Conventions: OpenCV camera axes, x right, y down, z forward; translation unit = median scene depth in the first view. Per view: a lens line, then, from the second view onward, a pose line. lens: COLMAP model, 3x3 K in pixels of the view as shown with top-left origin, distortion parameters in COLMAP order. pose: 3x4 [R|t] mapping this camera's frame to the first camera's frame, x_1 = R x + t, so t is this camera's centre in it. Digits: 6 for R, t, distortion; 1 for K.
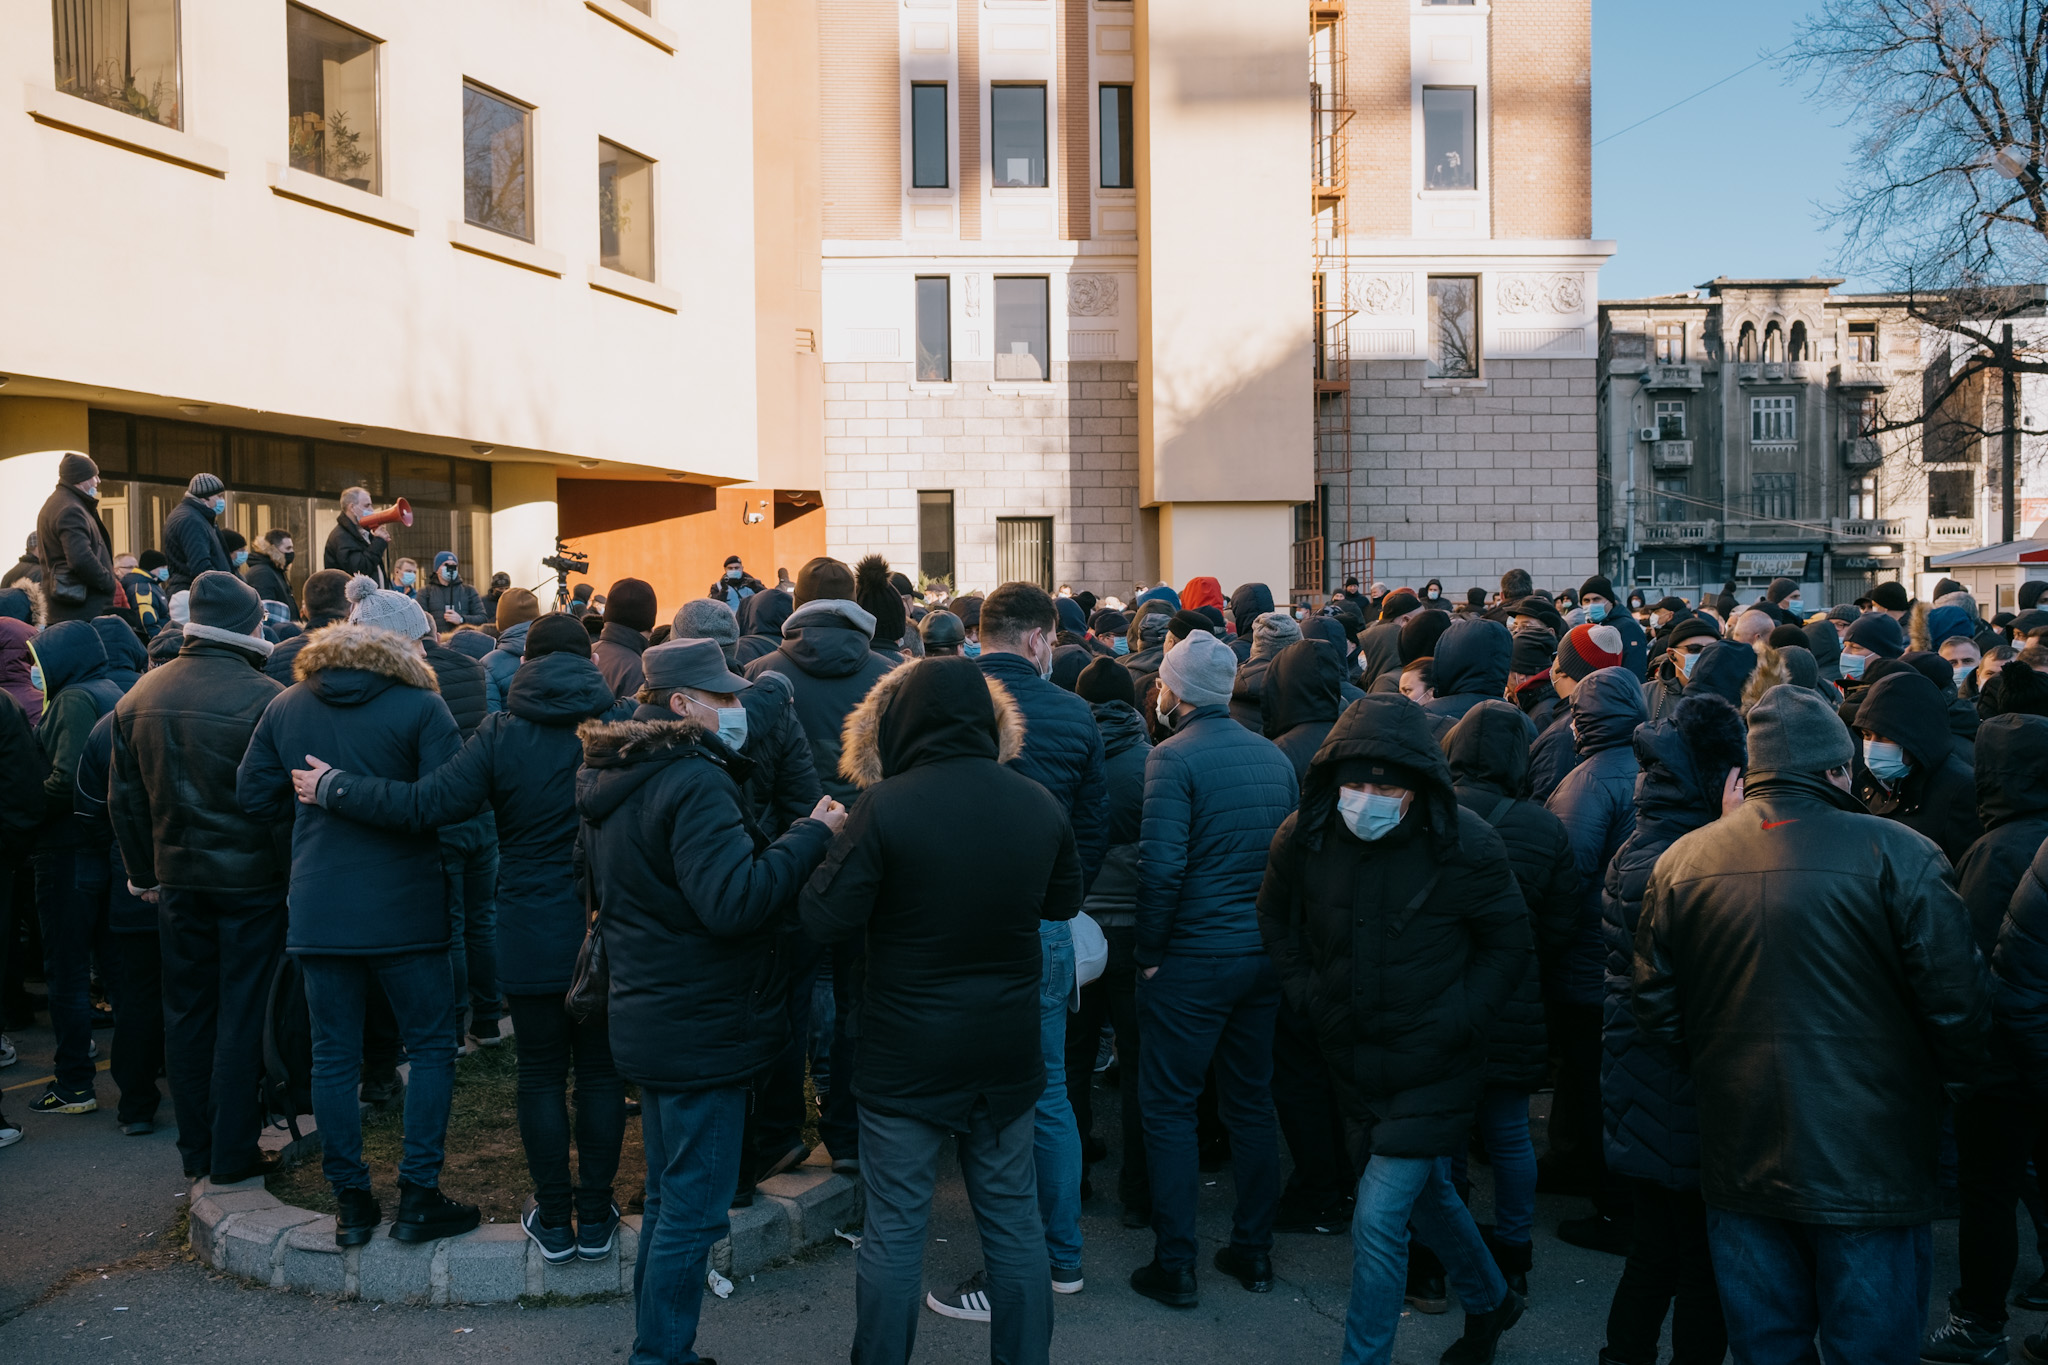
lens RADIAL K [[2056.0, 0, 1024.0], [0, 2056.0, 682.5], [0, 0, 1]] dist [-0.064329, 0.130570]
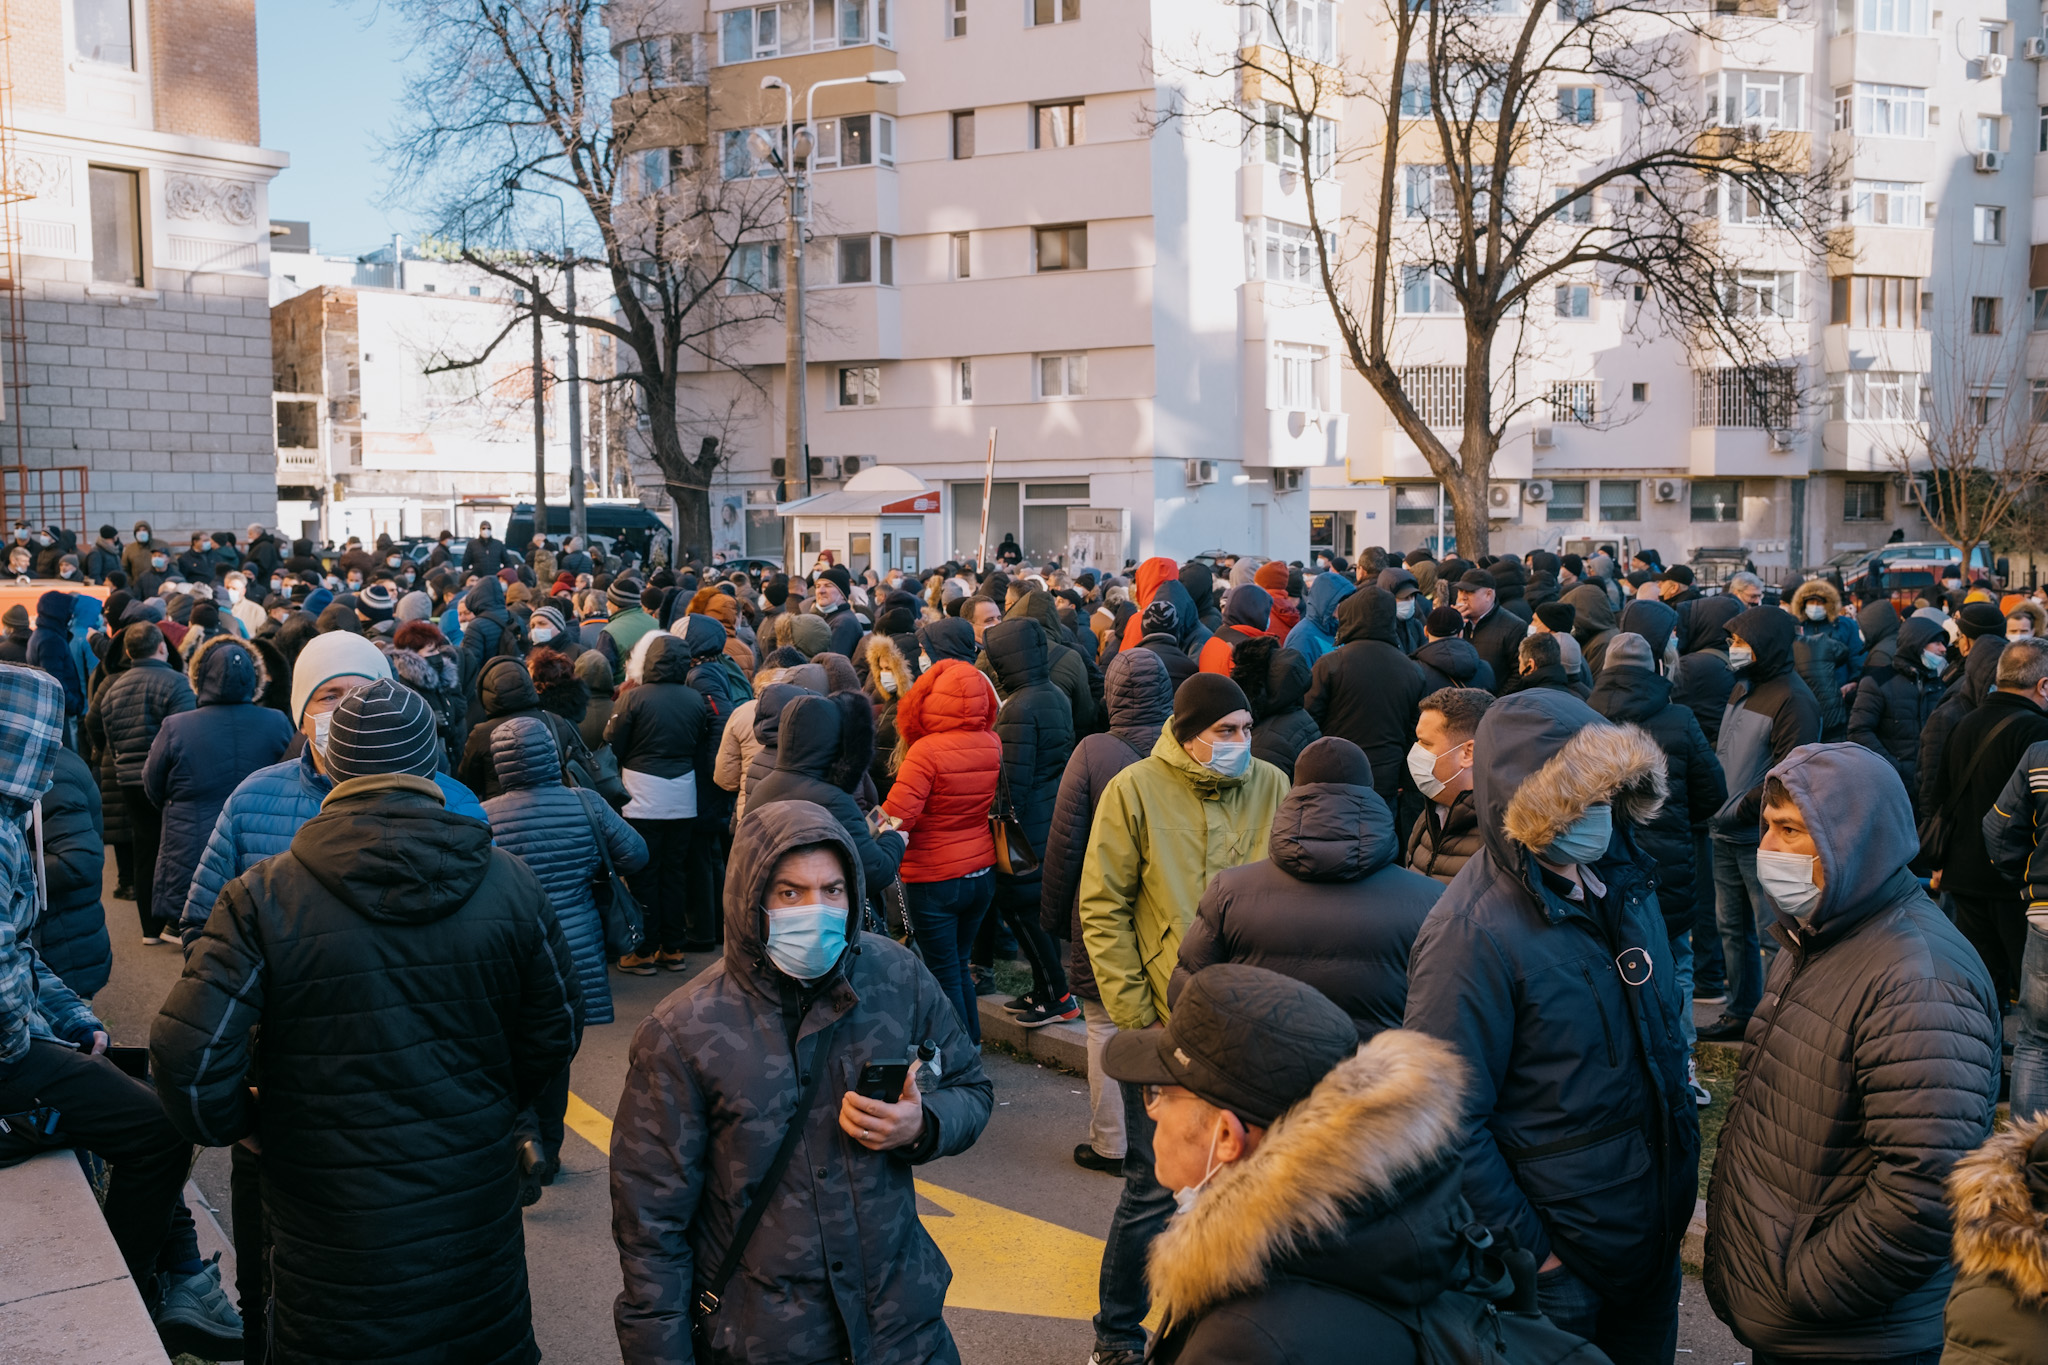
lens RADIAL K [[2056.0, 0, 1024.0], [0, 2056.0, 682.5], [0, 0, 1]] dist [-0.064329, 0.130570]
pose [[0.636194, -0.053836, 0.769649, -0.228769], [0.023433, 0.998451, 0.050471, -0.013661], [-0.771173, -0.014075, 0.636470, 0.143225]]
